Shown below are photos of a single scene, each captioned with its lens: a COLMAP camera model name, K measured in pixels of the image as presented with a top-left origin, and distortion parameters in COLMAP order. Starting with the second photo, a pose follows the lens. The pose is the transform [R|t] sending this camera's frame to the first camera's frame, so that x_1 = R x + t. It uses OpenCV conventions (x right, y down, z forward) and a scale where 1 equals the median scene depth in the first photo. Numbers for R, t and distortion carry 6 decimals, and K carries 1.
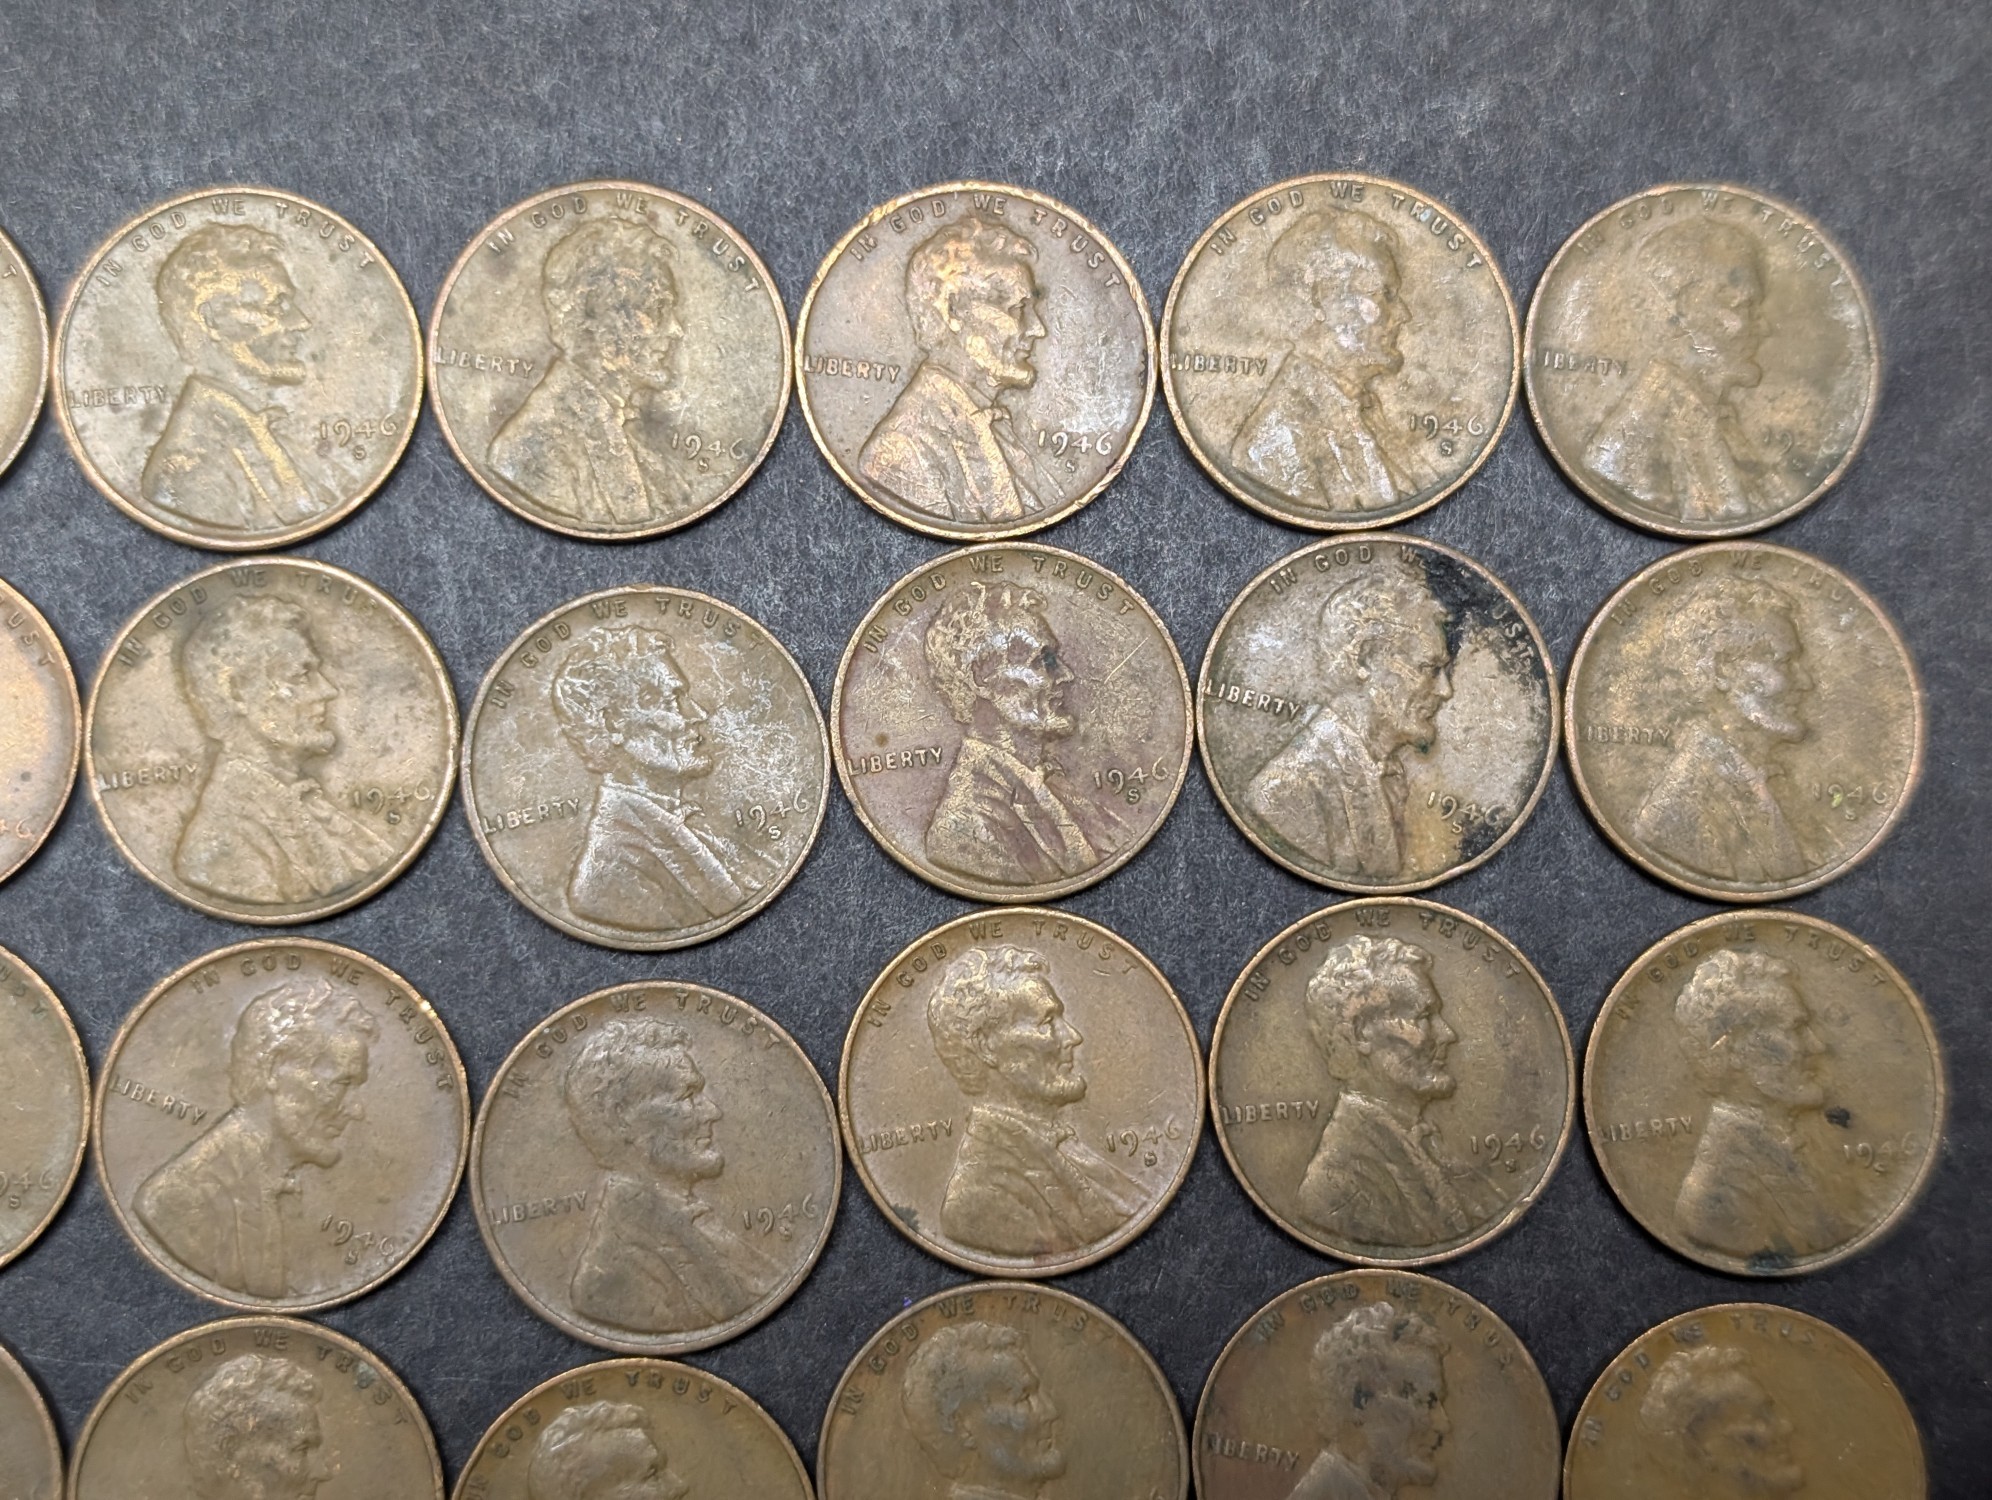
lens RADIAL K [[3534.0, 0, 996.0], [0, 3534.0, 750.0], [0, 0, 1]] dist [0.247366, -1.897674]
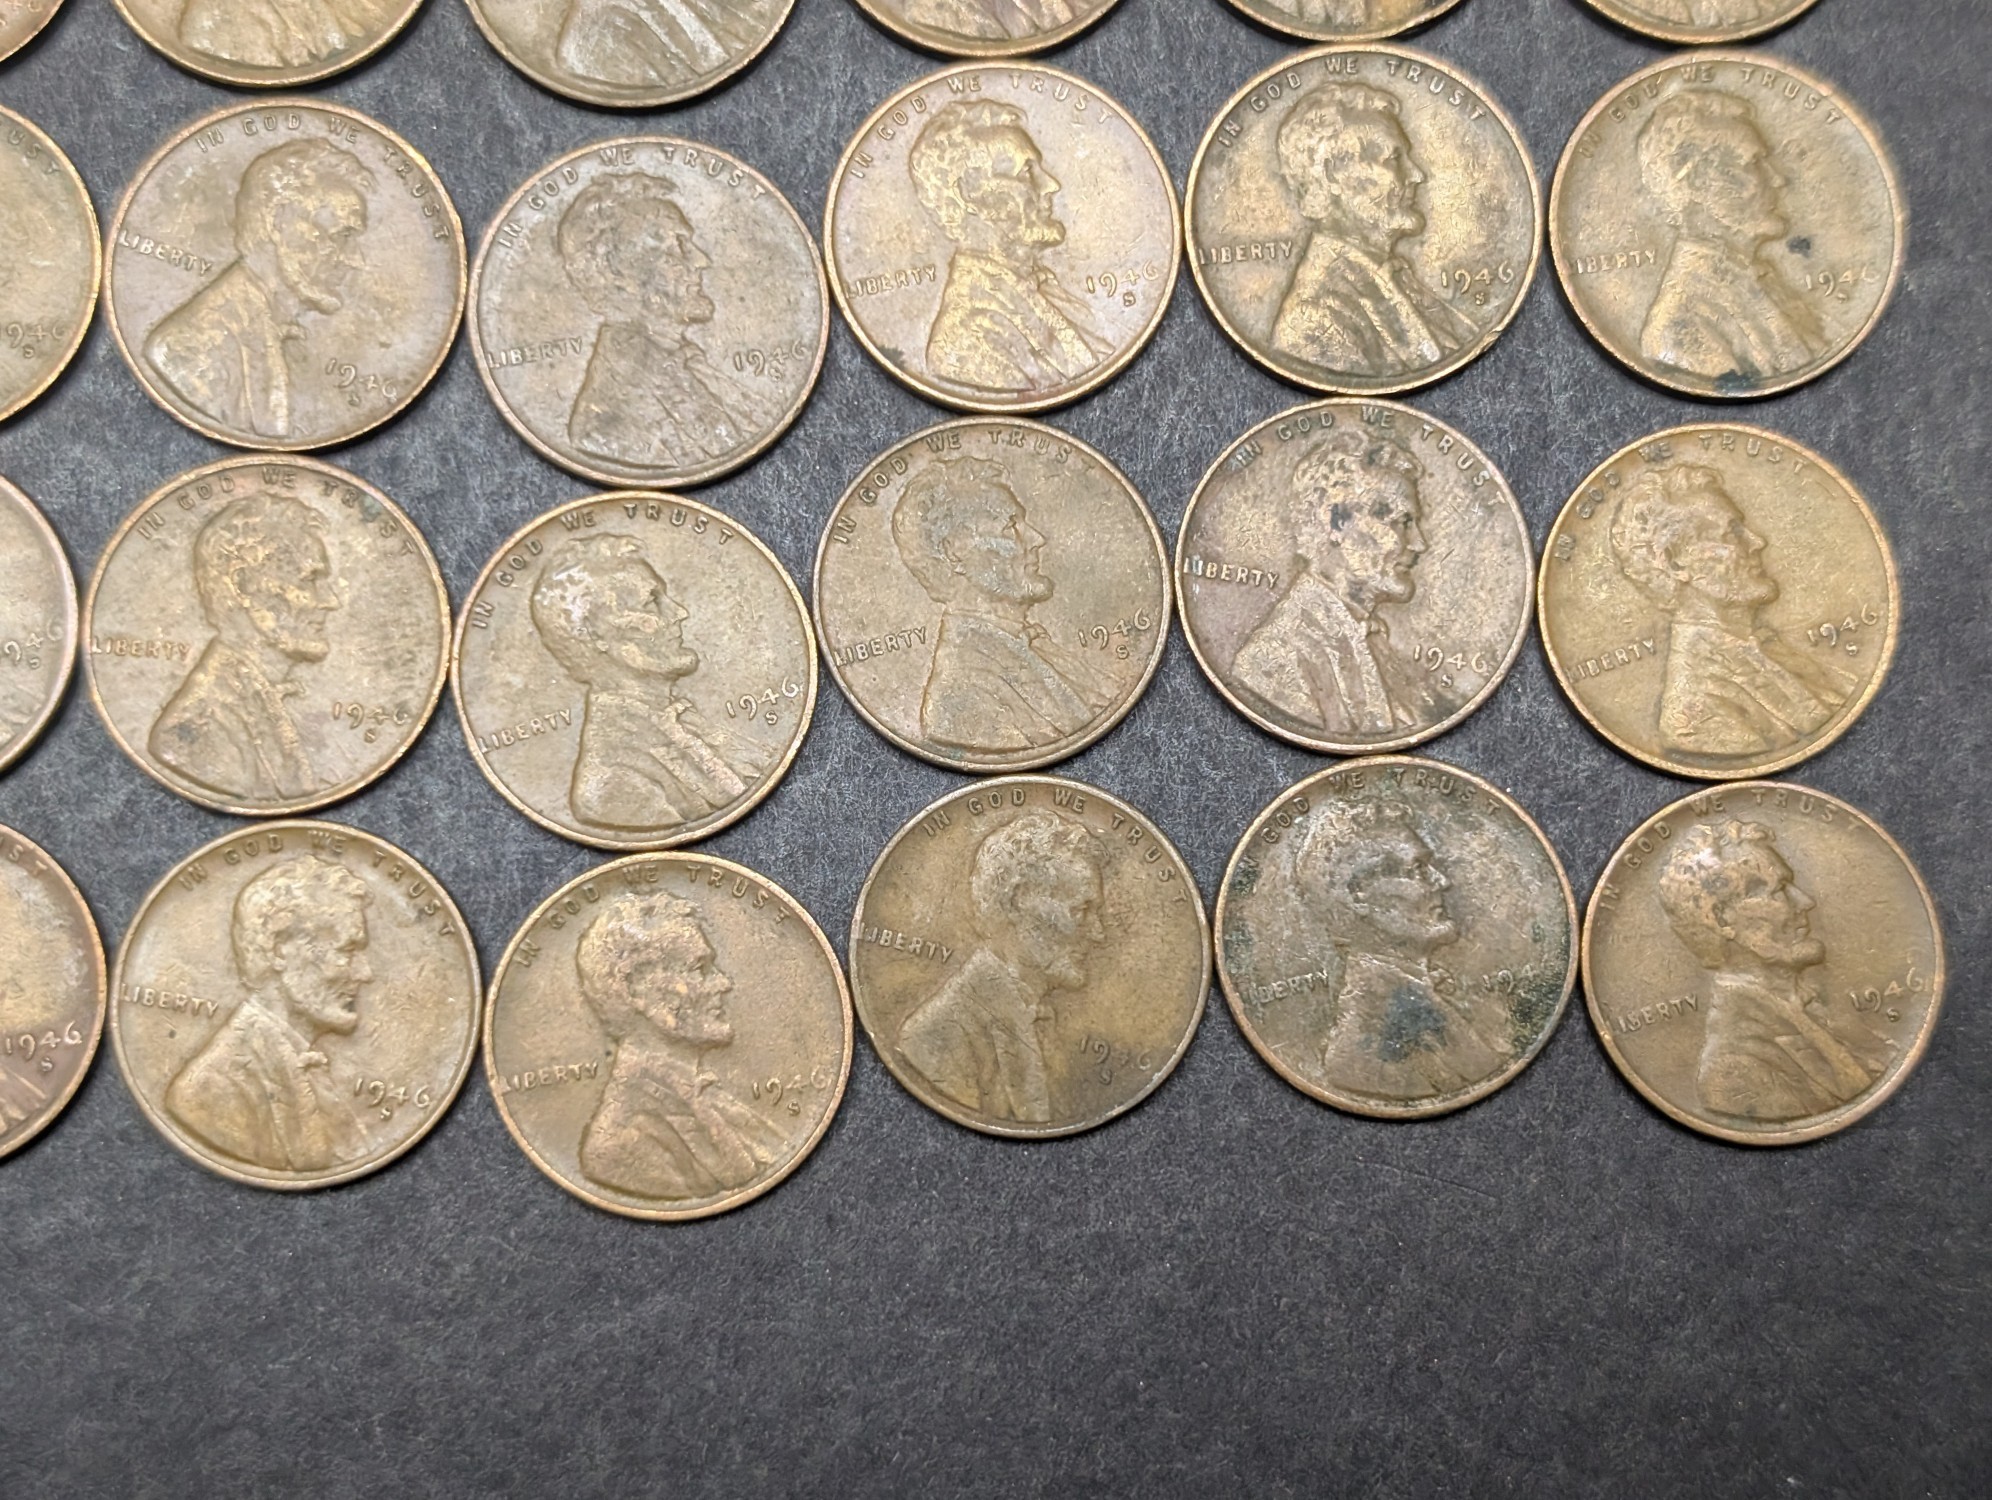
lens RADIAL K [[3526.4, 0, 957.5], [0, 3526.4, 830.6], [0, 0, 1]] dist [0.270461, -1.904778]
pose [[0.999642, -0.023811, -0.012224, 0.002680], [0.023563, 0.999521, -0.020053, 0.284754], [0.012696, 0.019757, 0.999724, -0.025164]]
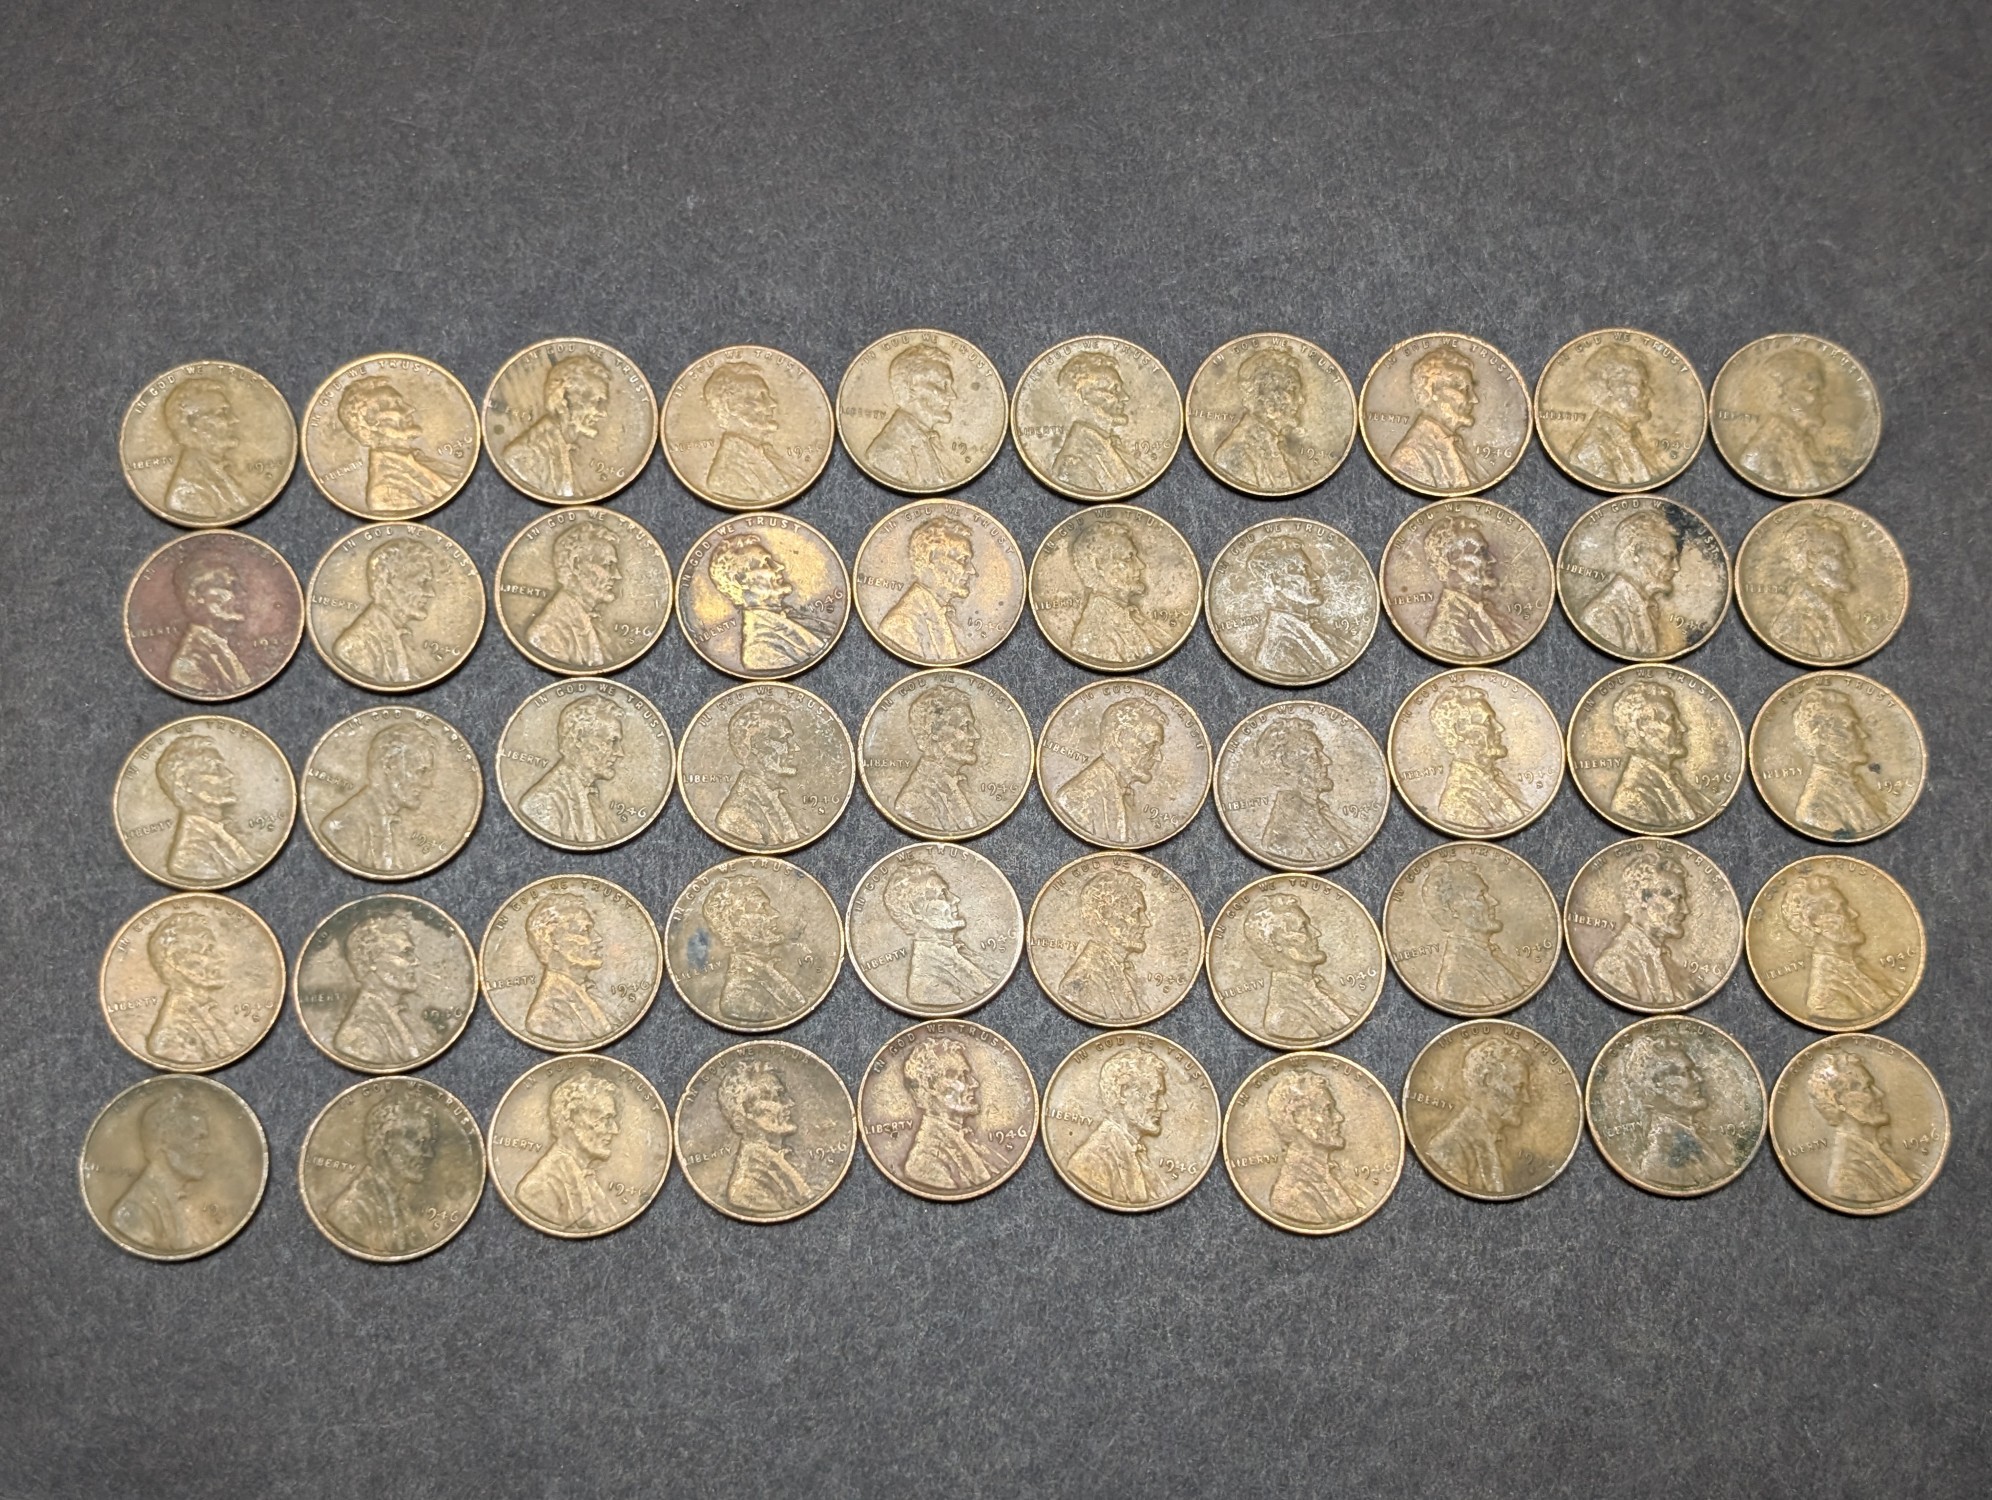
lens RADIAL K [[3534.0, 0, 996.0], [0, 3534.0, 750.0], [0, 0, 1]] dist [0.247366, -1.897674]
pose [[0.999832, 0.000000, -0.018311, -0.232559], [-0.002913, 0.987268, -0.159040, 0.419667], [0.018078, 0.159067, 0.987102, -1.040099]]
